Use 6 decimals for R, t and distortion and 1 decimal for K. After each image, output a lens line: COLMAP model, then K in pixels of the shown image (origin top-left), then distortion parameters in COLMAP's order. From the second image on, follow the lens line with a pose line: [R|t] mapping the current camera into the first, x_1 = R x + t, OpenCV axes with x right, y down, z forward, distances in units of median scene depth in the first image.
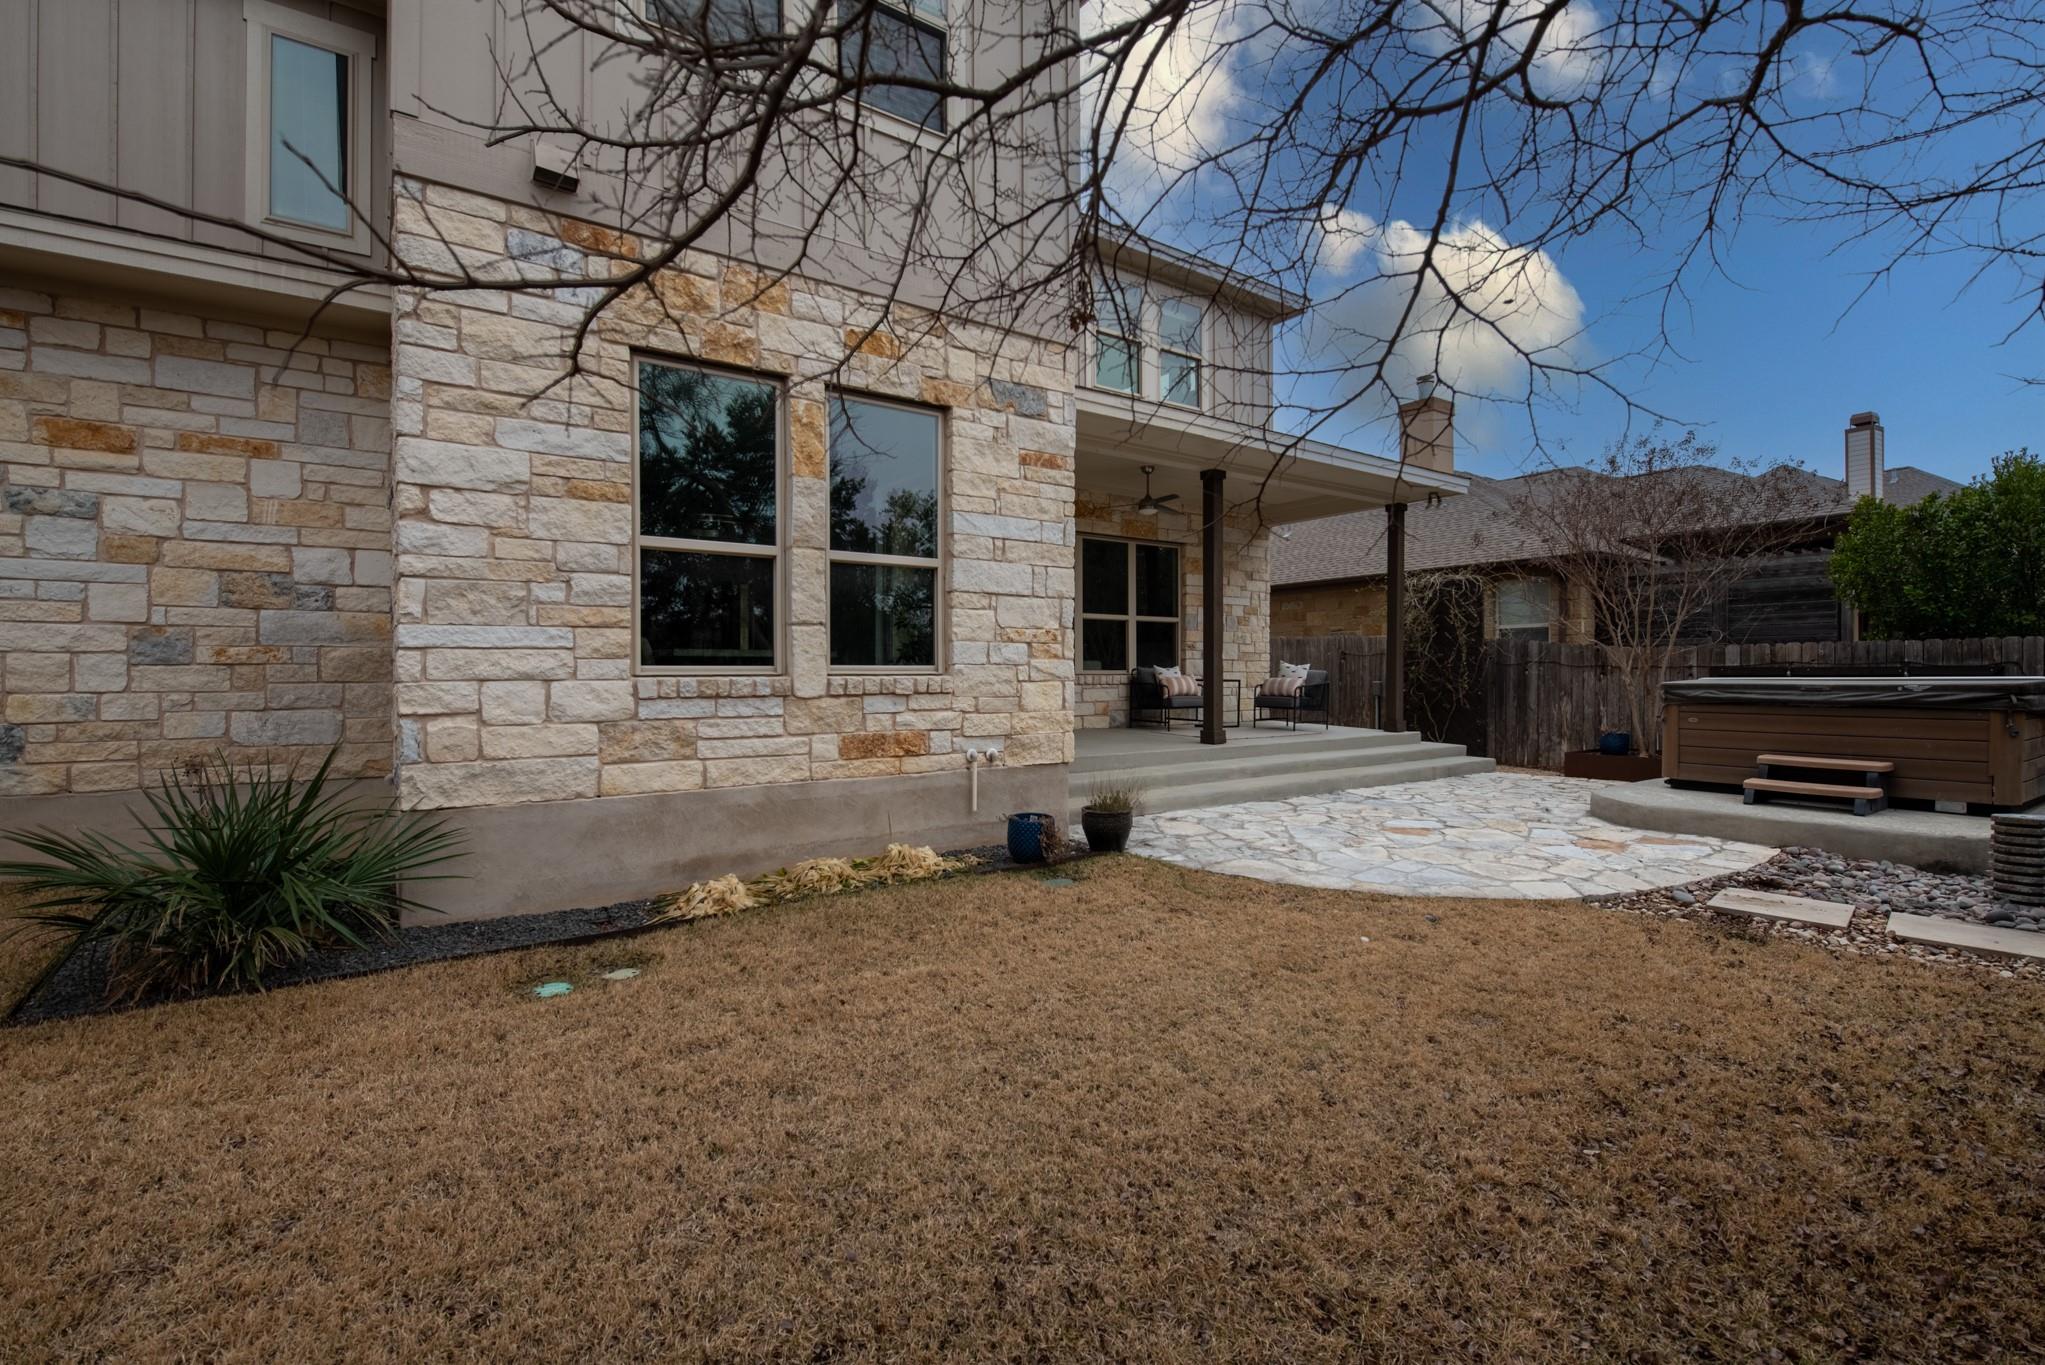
lens RADIAL K [[917.7, 0, 1017.7], [0, 917.7, 681.3], [0, 0, 1]] dist [-0.012936, -0.000441]
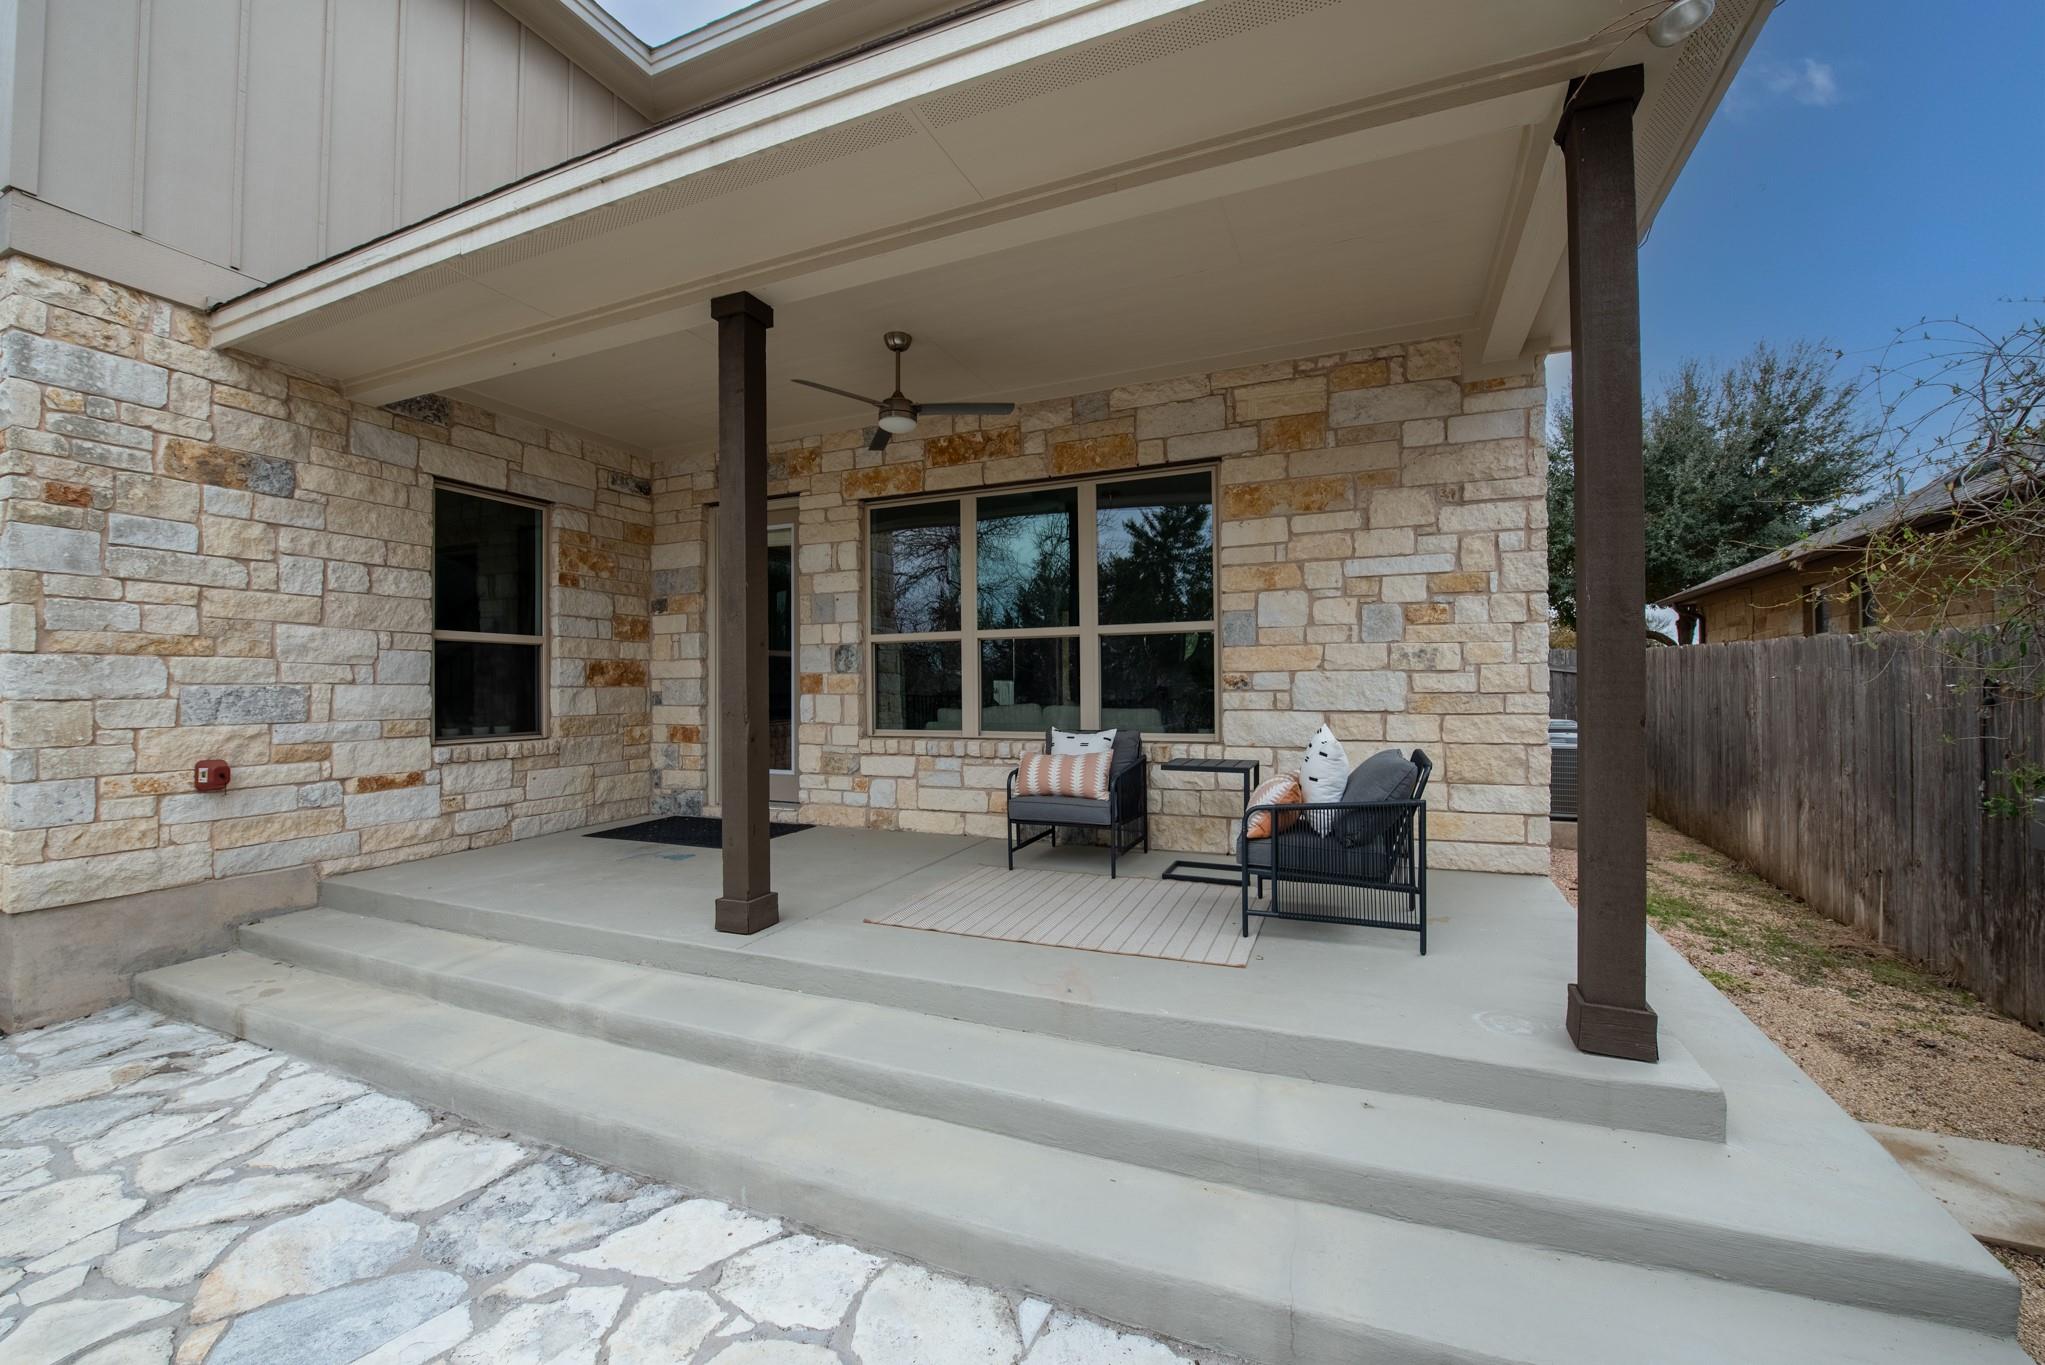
lens RADIAL K [[808.4, 0, 1037.5], [0, 808.4, 683.9], [0, 0, 1]] dist [-0.020512, -0.000848]
pose [[0.524373, -0.007711, -0.851454, 0.512209], [0.001486, 0.999966, -0.008141, -0.036711], [0.851488, 0.003004, 0.524366, 0.766780]]
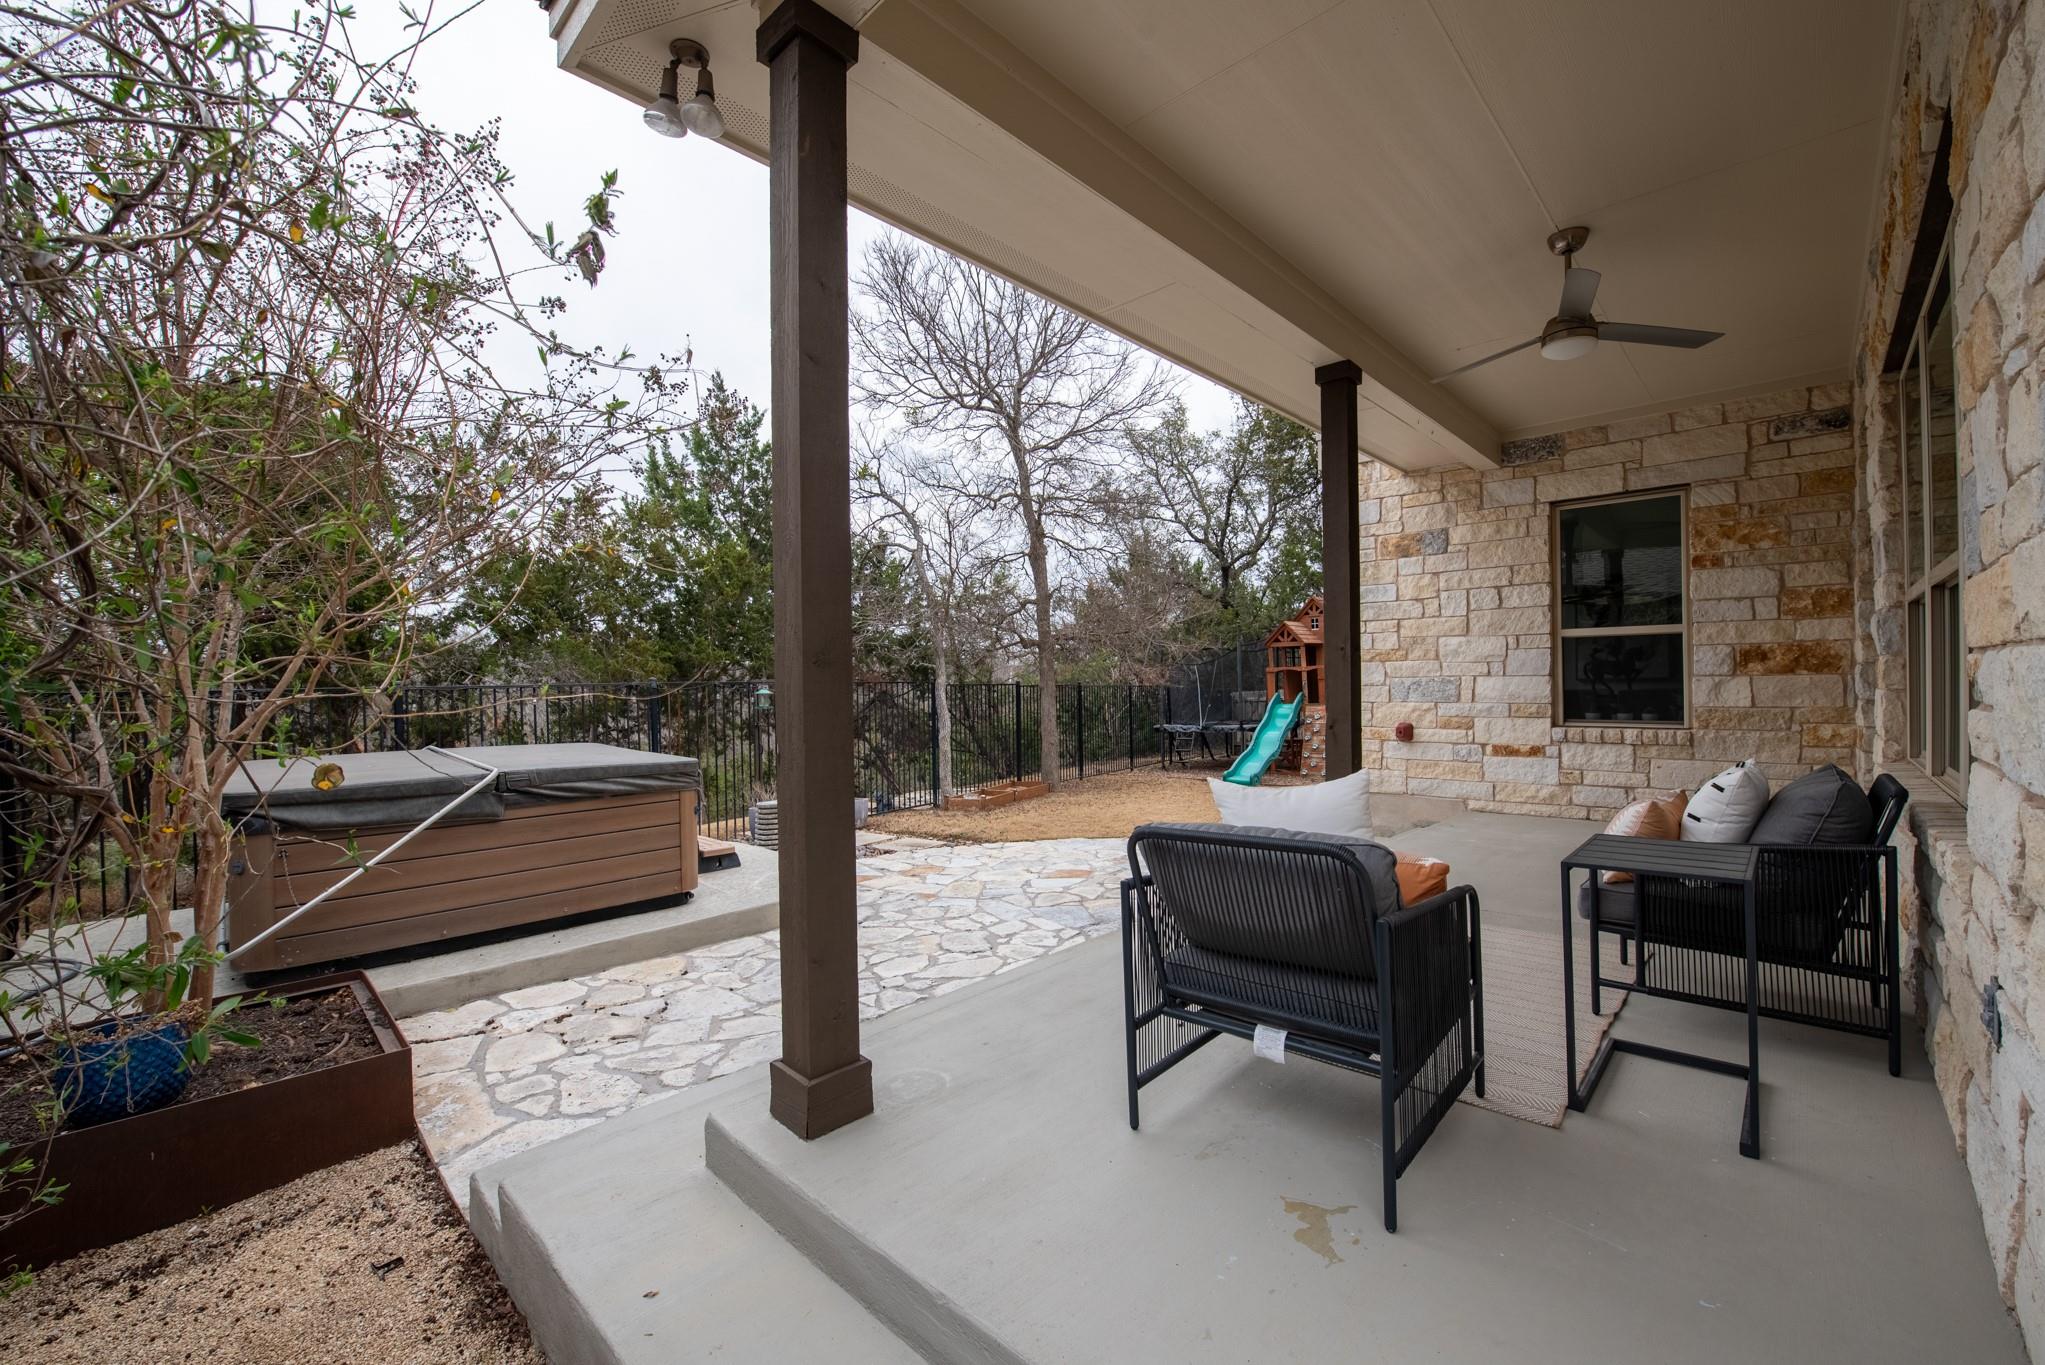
lens RADIAL K [[808.4, 0, 1033.4], [0, 808.4, 684.5], [0, 0, 1]] dist [-0.020512, -0.000848]
pose [[-0.982658, 0.011131, -0.185095, 0.399352], [0.010133, 0.999929, 0.006335, -0.041385], [0.185152, 0.004349, -0.982700, 1.184749]]
